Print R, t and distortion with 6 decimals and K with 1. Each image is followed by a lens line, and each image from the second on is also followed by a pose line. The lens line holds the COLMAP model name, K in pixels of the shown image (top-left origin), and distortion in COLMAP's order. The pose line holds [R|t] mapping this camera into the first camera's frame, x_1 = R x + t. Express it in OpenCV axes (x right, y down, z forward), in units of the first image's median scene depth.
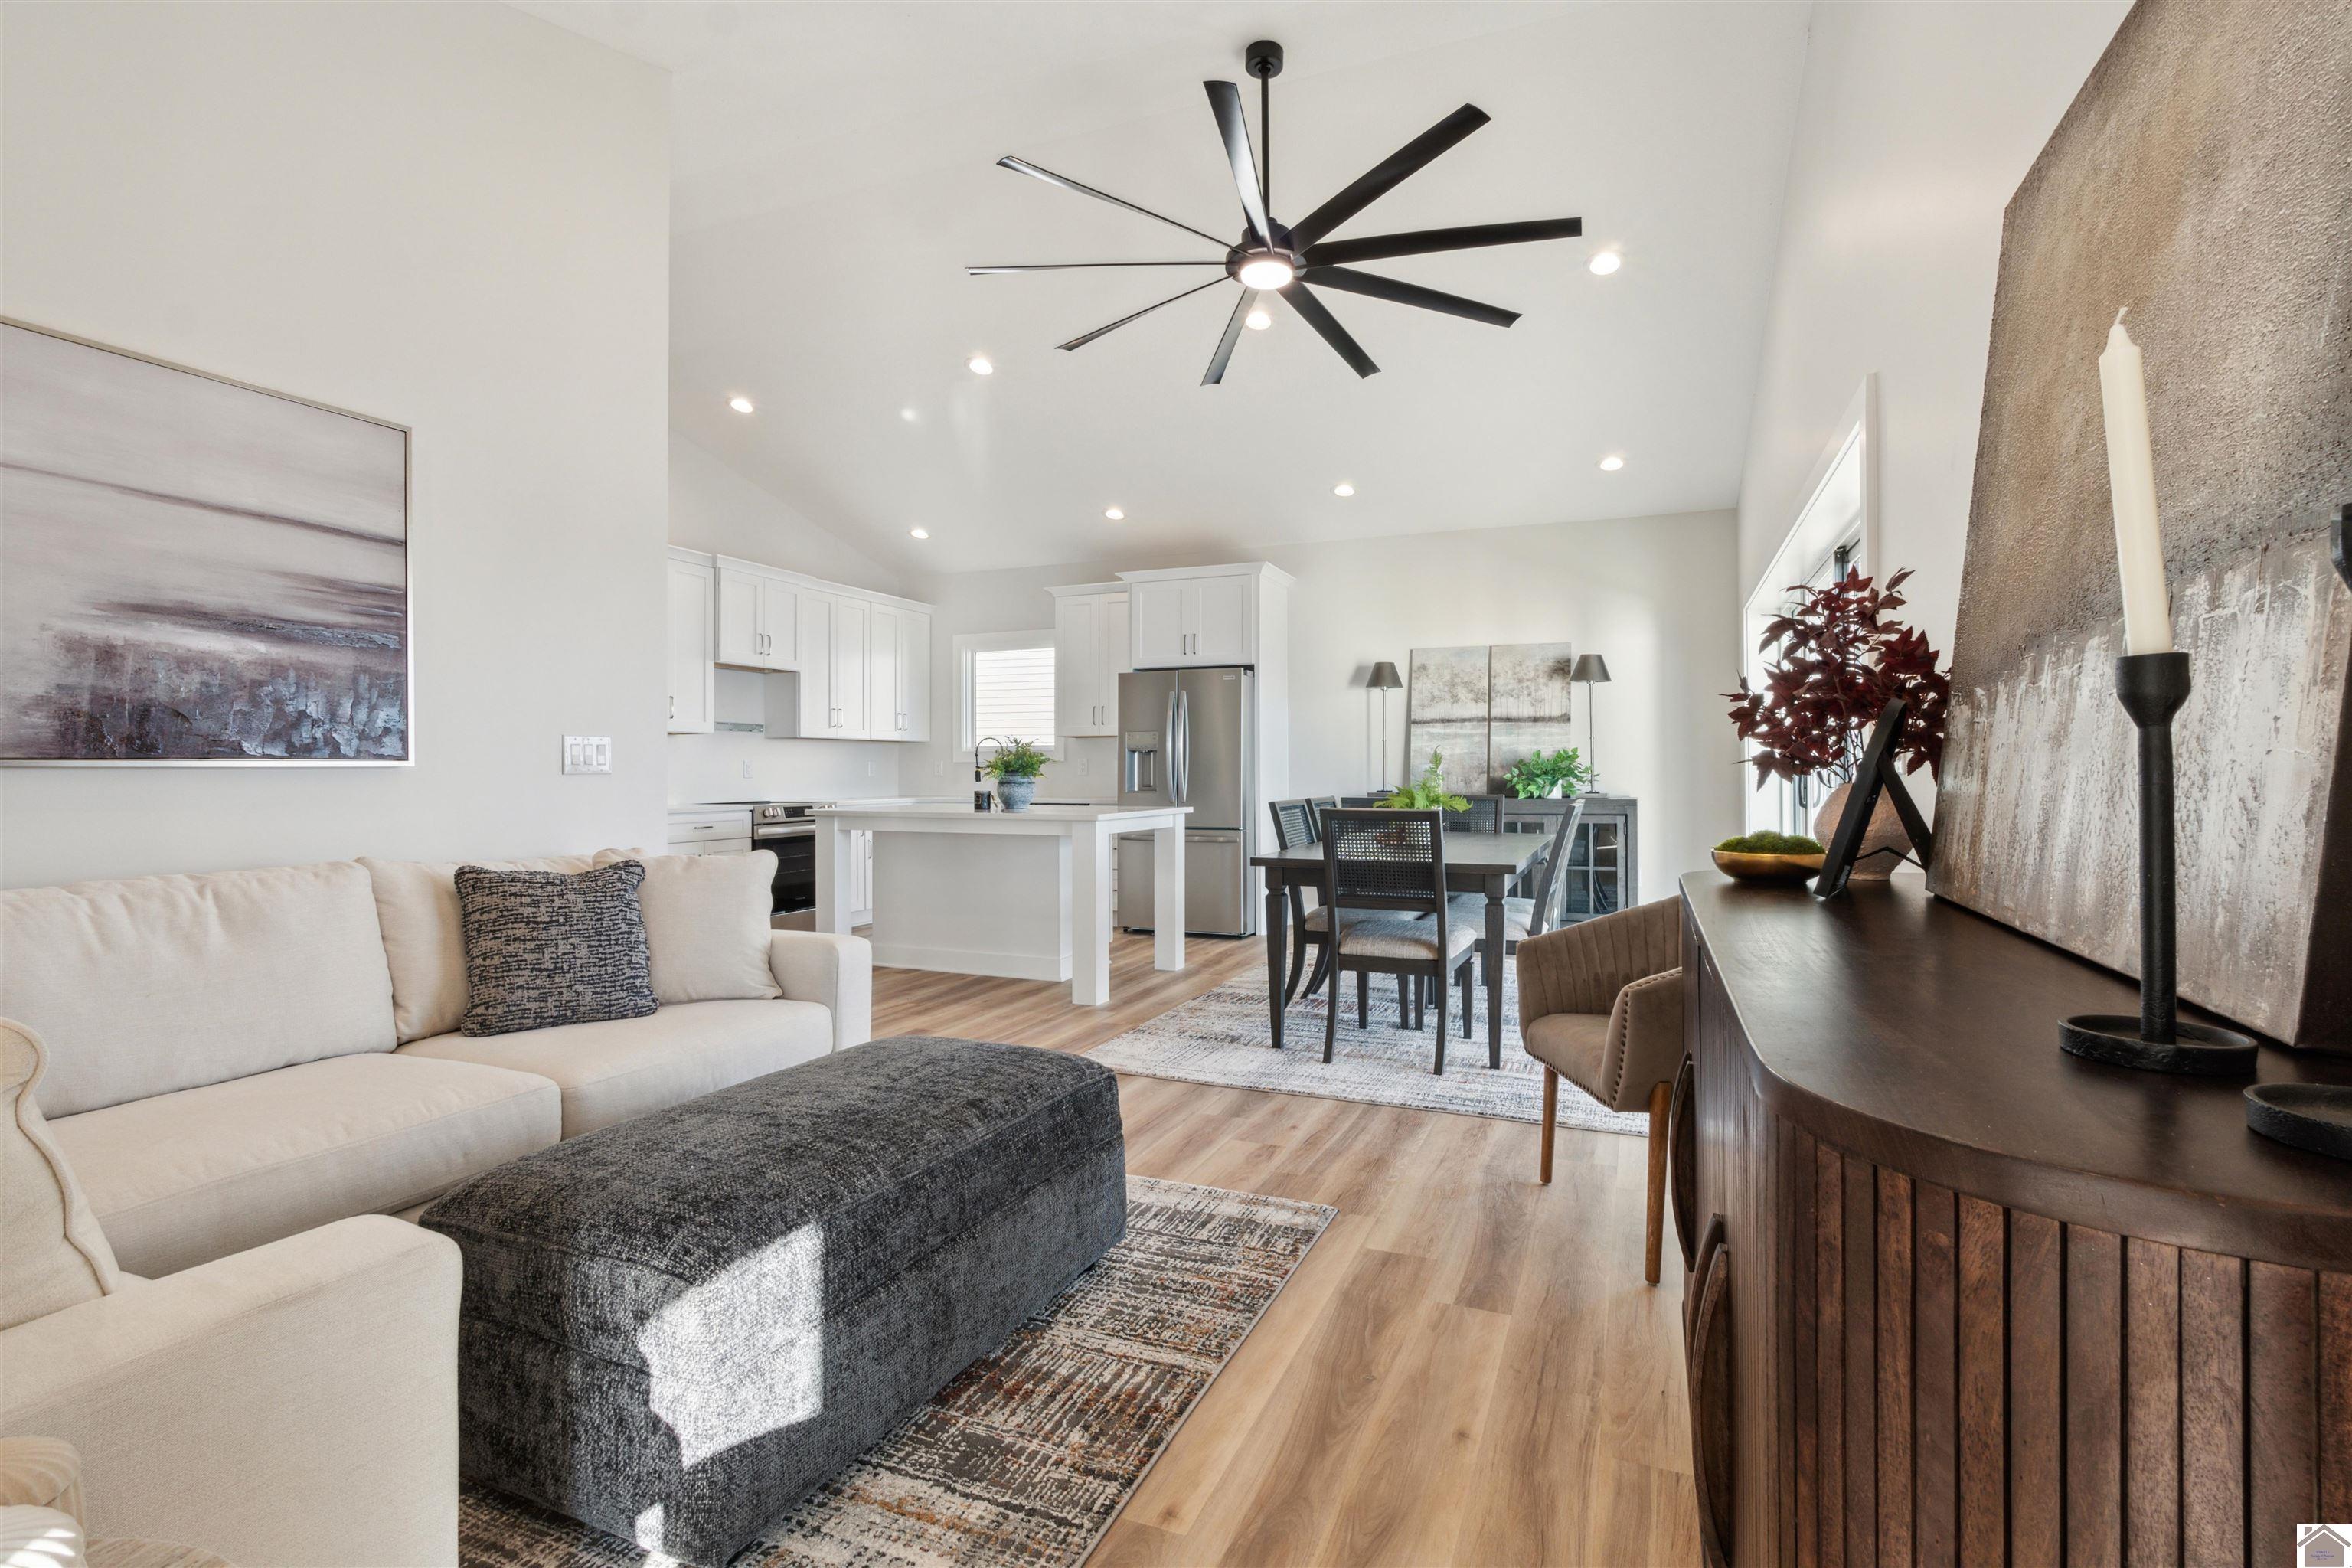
lens RADIAL K [[1094.7, 0, 1195.6], [0, 1094.7, 781.9], [0, 0, 1]] dist [-0.002990, -0.000185]
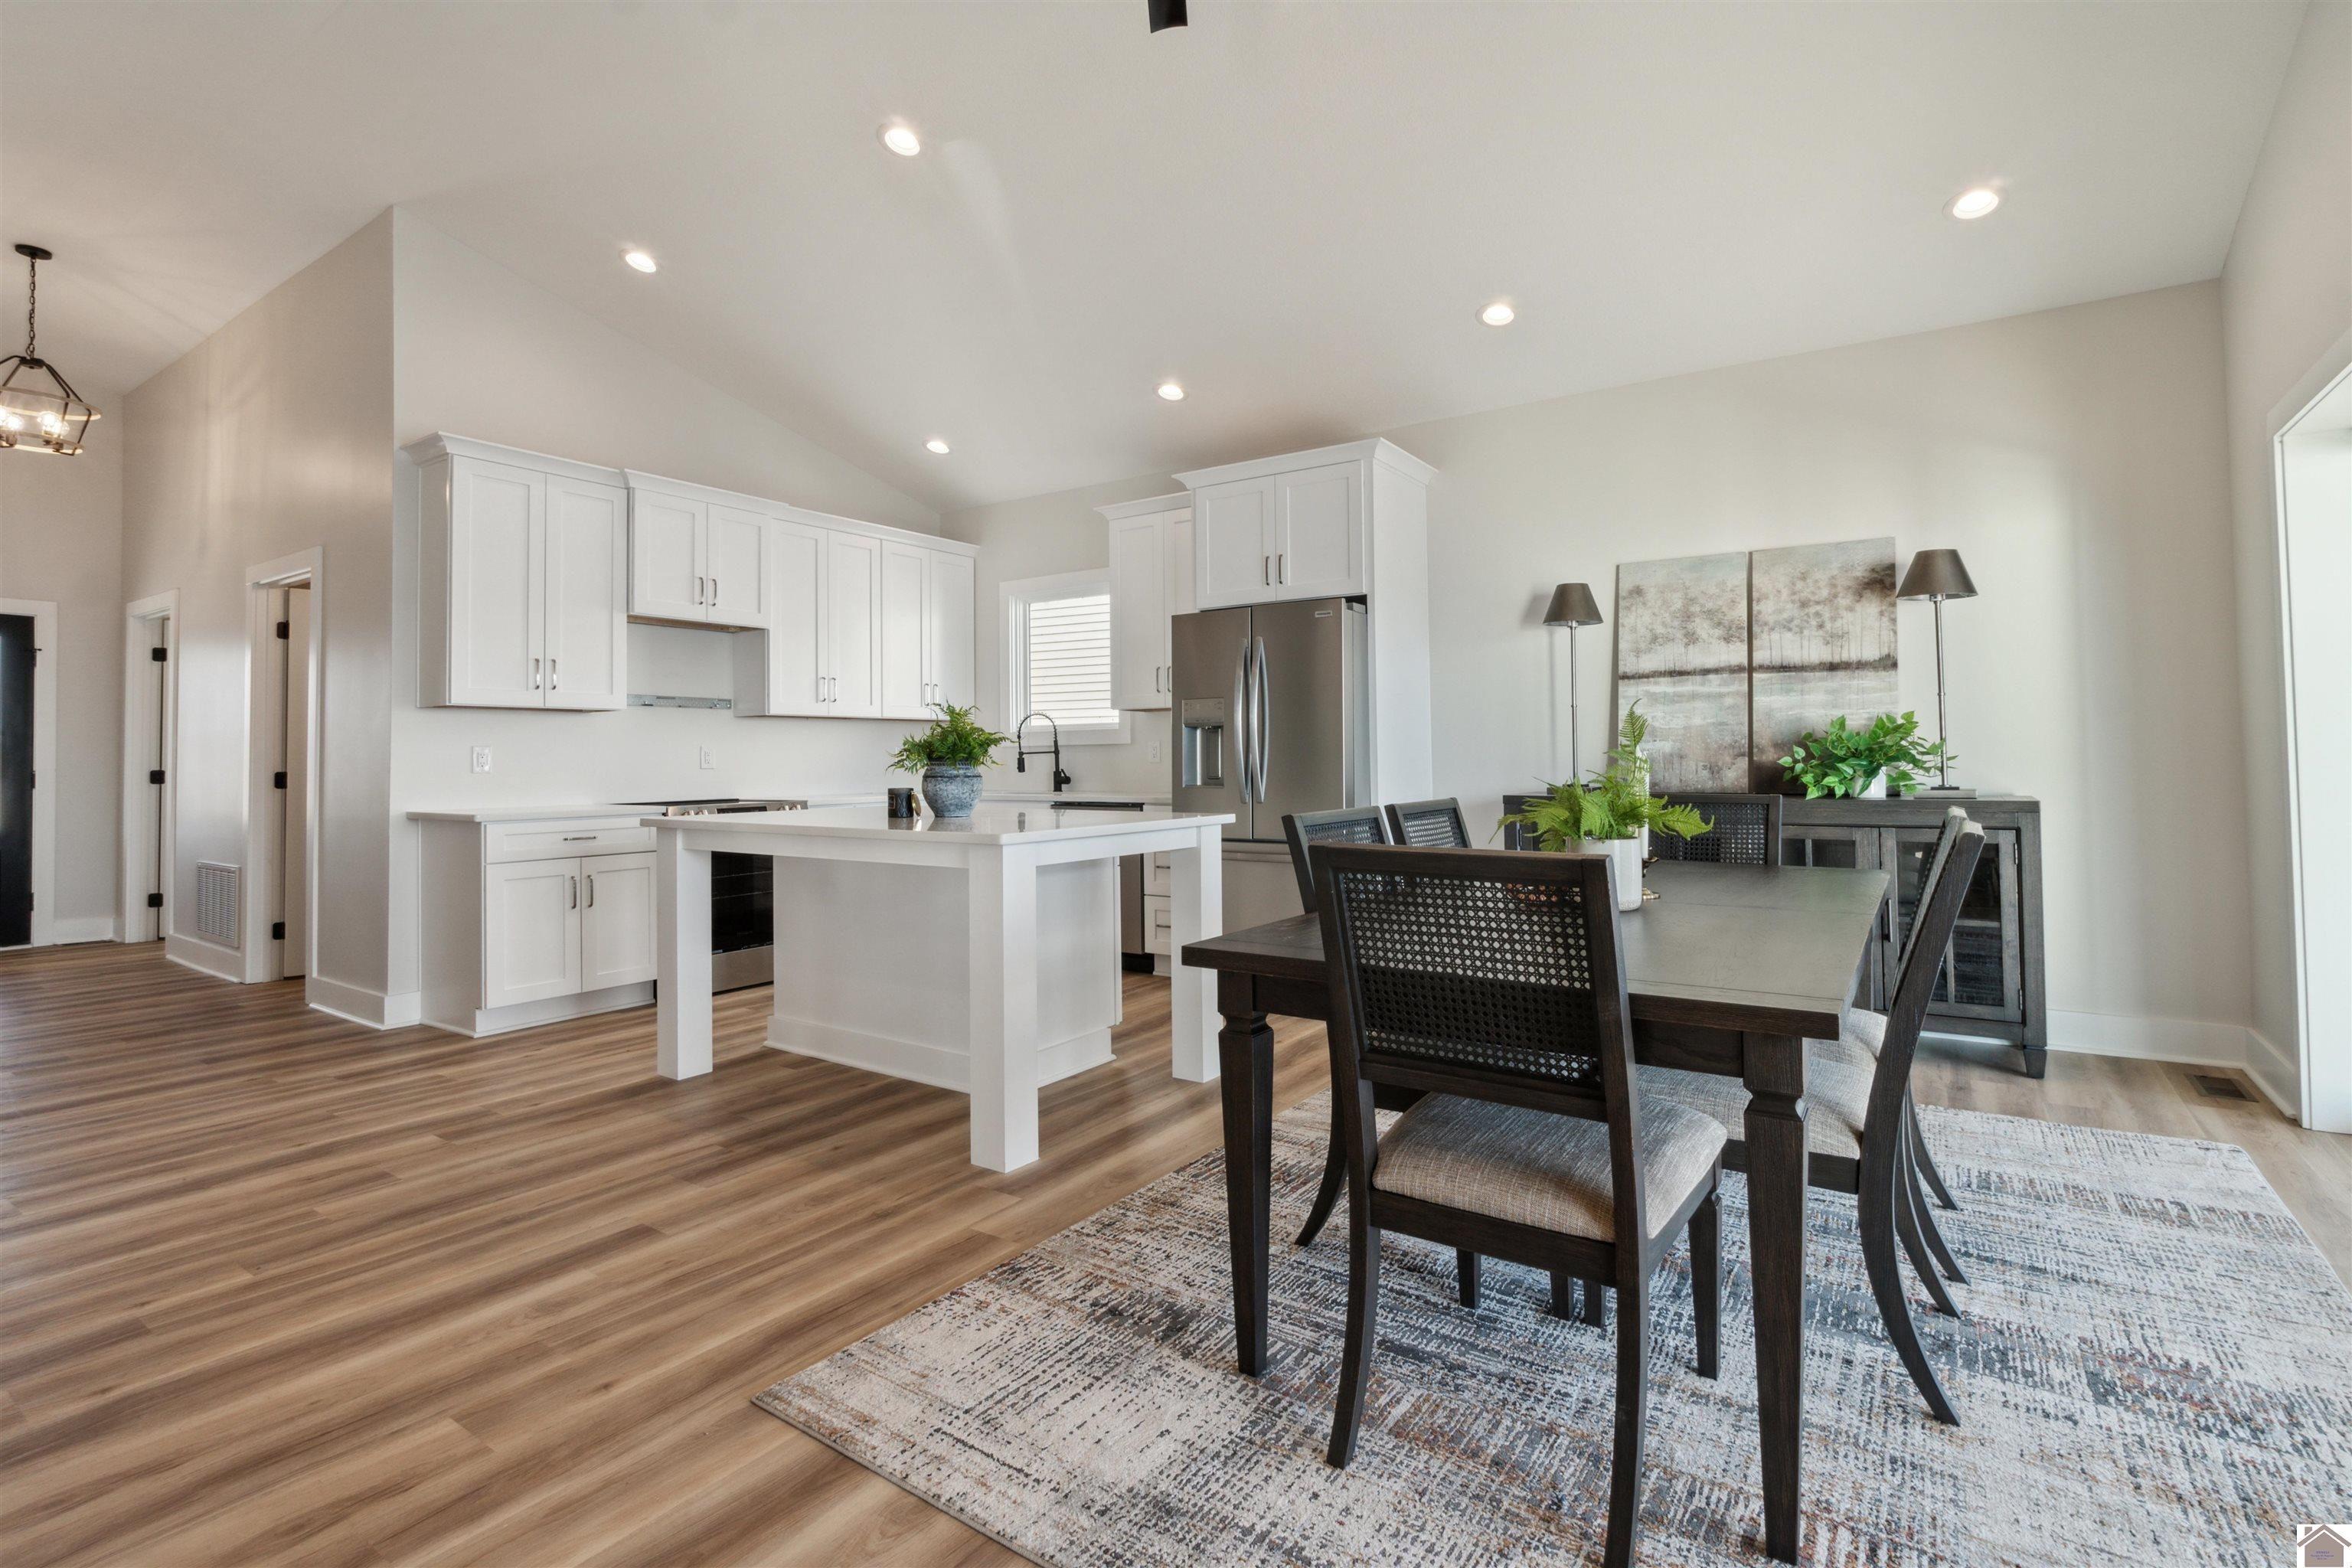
lens RADIAL K [[1116.2, 0, 1193.2], [0, 1116.2, 733.6], [0, 0, 1]] dist [-0.000521, -0.000239]
pose [[0.979276, -0.010973, -0.202234, 0.095570], [0.004845, 0.999515, -0.030772, -0.003018], [0.202473, 0.029154, 0.978854, 0.351394]]
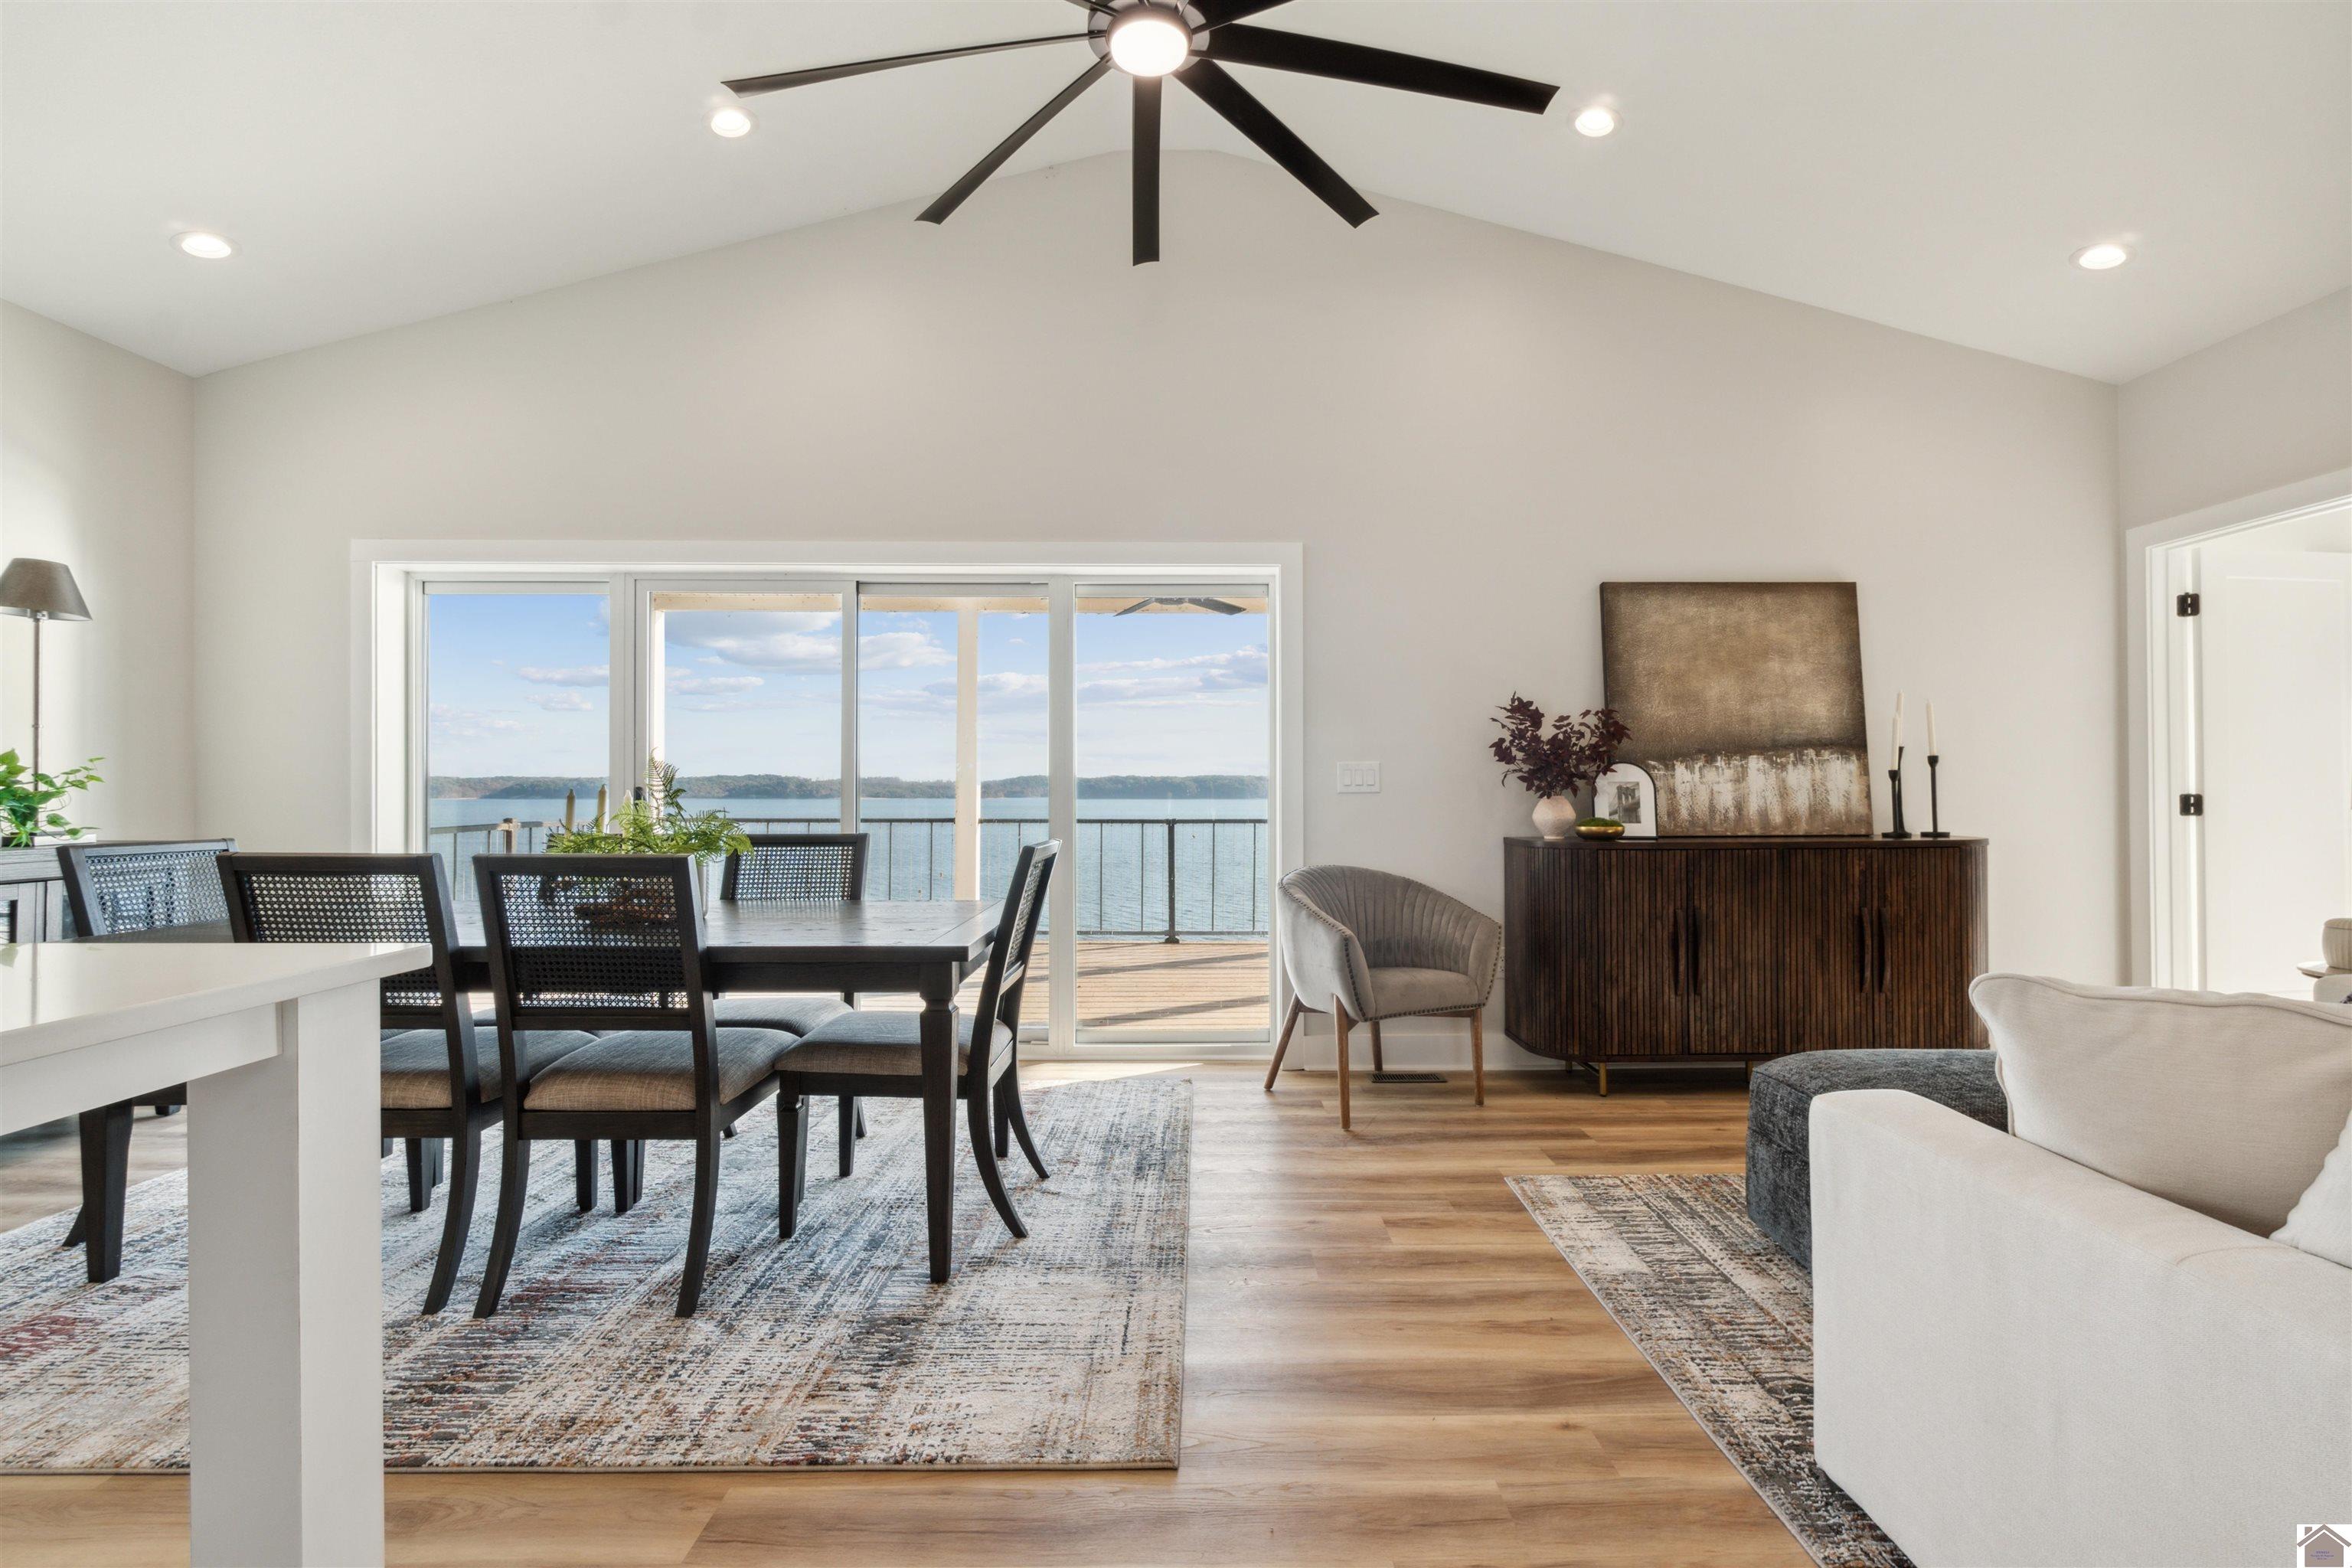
lens RADIAL K [[1094.7, 0, 1195.6], [0, 1094.7, 781.9], [0, 0, 1]] dist [-0.002990, -0.000185]
pose [[-0.388444, 0.011405, 0.921402, -0.328448], [0.014476, 0.999876, -0.006273, -0.007328], [-0.921358, 0.010901, -0.388561, 0.714304]]
